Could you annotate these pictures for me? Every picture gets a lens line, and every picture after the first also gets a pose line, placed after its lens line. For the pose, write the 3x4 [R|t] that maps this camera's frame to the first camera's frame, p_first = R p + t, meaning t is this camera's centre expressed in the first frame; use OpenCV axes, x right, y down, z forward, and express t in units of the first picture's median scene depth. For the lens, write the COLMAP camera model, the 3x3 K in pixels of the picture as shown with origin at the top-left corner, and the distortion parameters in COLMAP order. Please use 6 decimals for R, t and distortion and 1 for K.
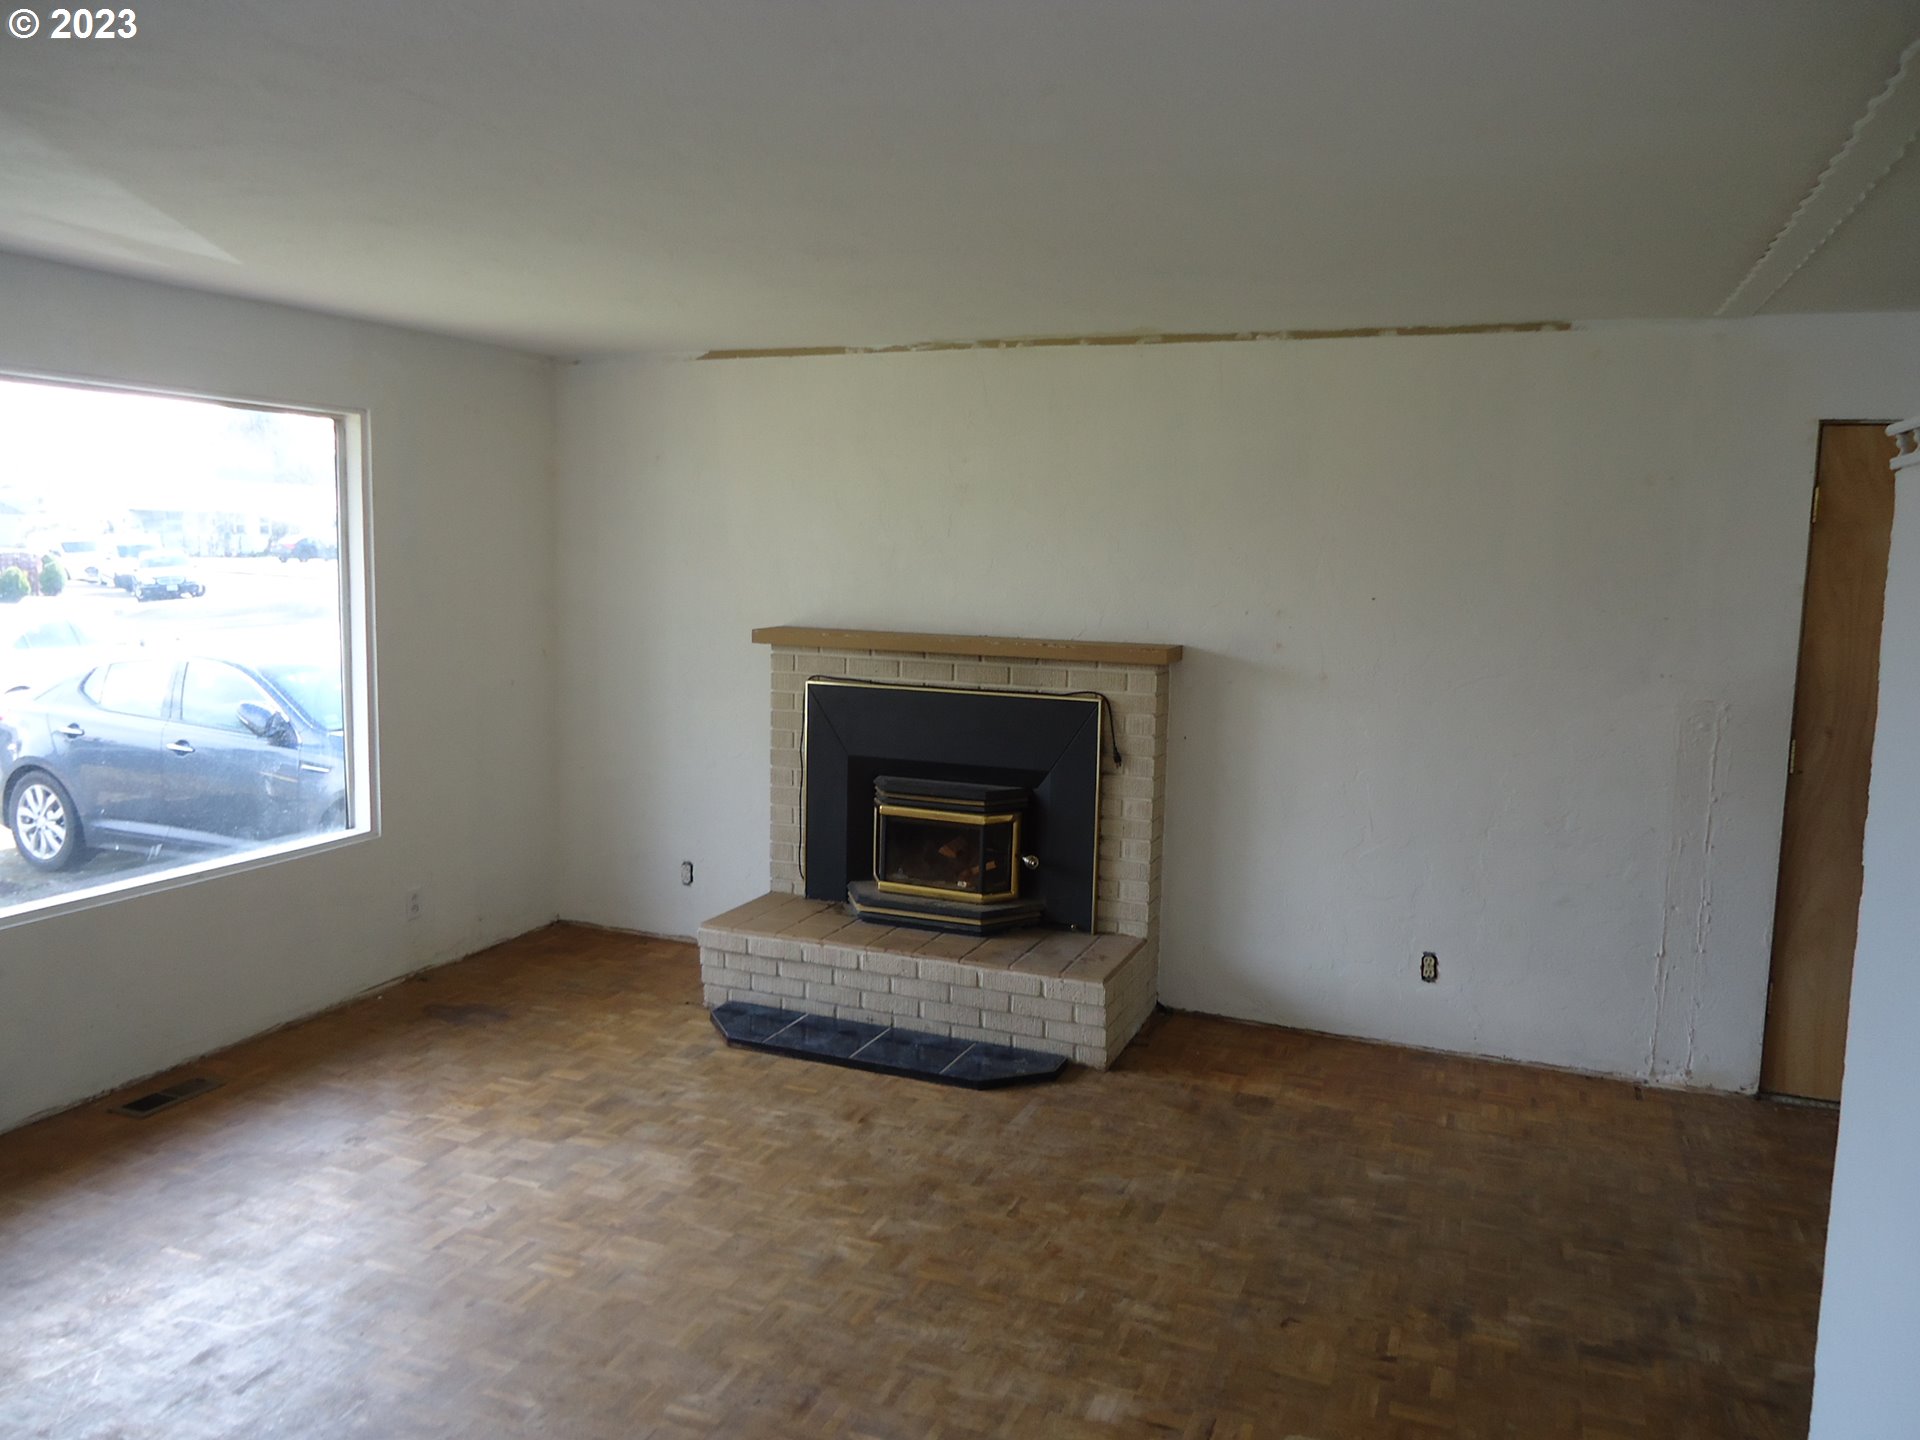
lens RADIAL K [[1399.7, 0, 956.5], [0, 1399.7, 703.4], [0, 0, 1]] dist [-0.002387, 0.001037]
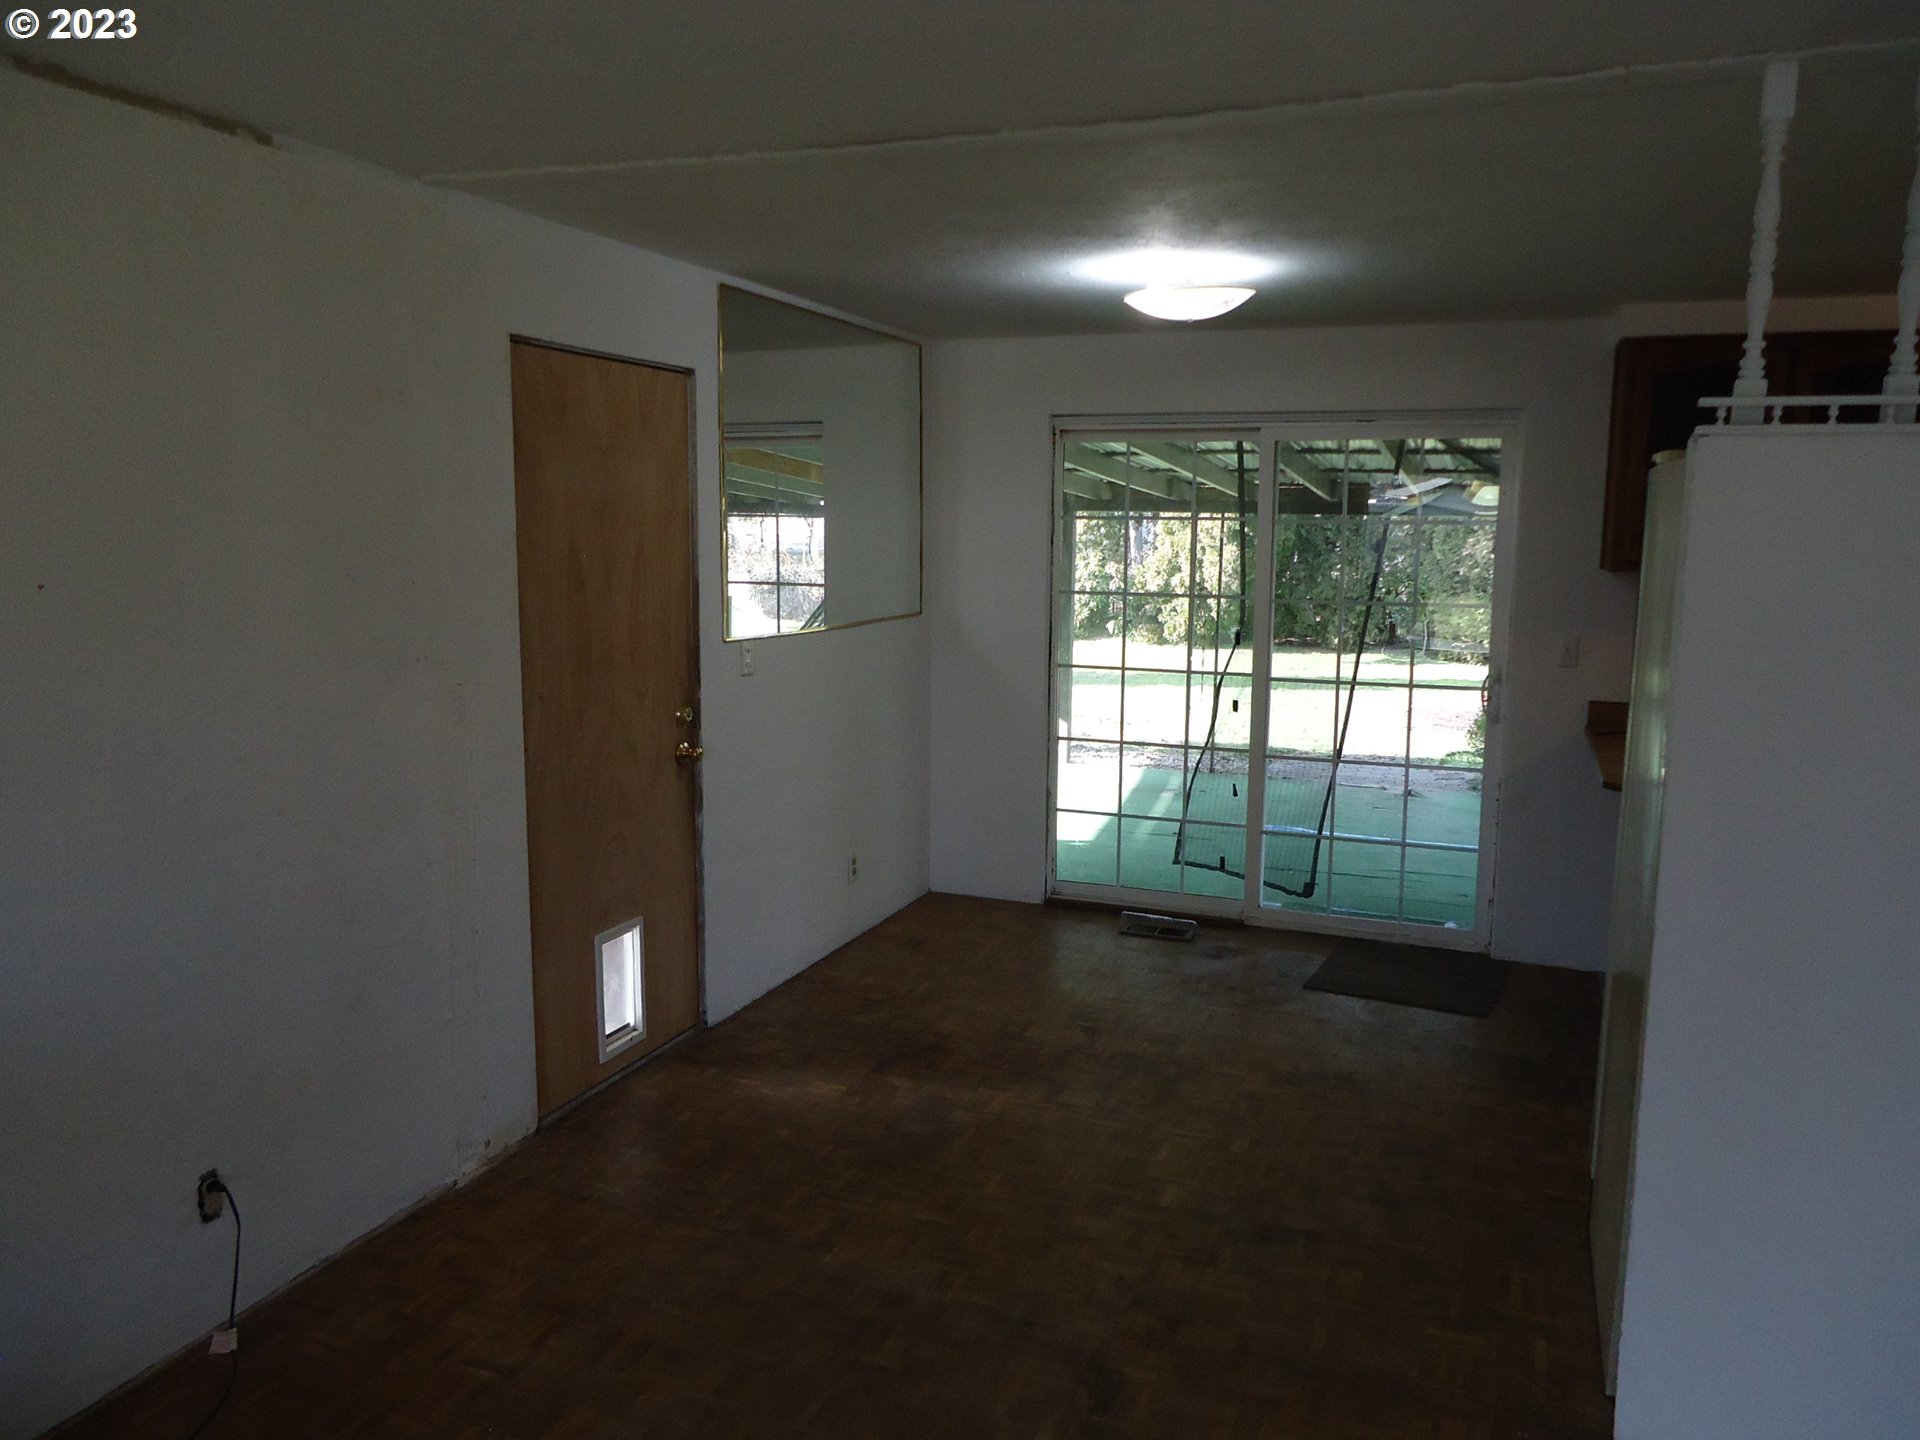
lens RADIAL K [[1399.7, 0, 956.5], [0, 1399.7, 703.4], [0, 0, 1]] dist [-0.002387, 0.001037]
pose [[-0.003294, -0.152773, 0.988256, -0.217679], [0.110127, 0.982195, 0.152203, -0.072074], [-0.993912, 0.109335, 0.013589, 0.648086]]
